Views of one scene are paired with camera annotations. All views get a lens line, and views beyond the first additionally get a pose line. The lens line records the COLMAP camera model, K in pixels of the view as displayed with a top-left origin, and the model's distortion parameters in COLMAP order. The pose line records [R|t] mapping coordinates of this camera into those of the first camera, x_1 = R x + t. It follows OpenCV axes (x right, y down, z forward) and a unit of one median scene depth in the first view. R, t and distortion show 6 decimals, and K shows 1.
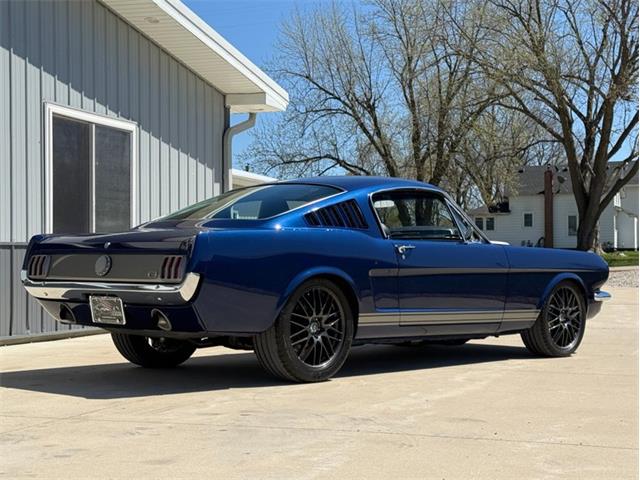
lens RADIAL K [[1151.8, 0, 325.6], [0, 1151.8, 239.6], [0, 0, 1]] dist [0.174438, -0.016878]
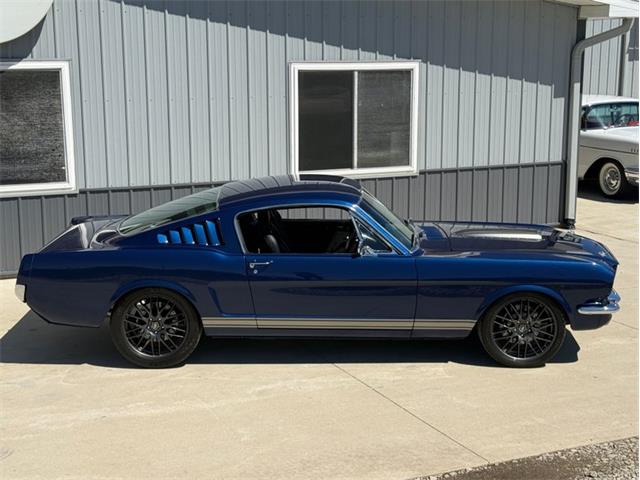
lens RADIAL K [[1016.4, 0, 294.8], [0, 1016.4, 260.1], [0, 0, 1]] dist [0.138715, 0.025449]
pose [[0.696486, 0.143343, -0.703107, 0.505941], [0.015790, 0.976546, 0.214731, -0.133821], [0.717397, -0.160659, 0.677887, 0.219180]]
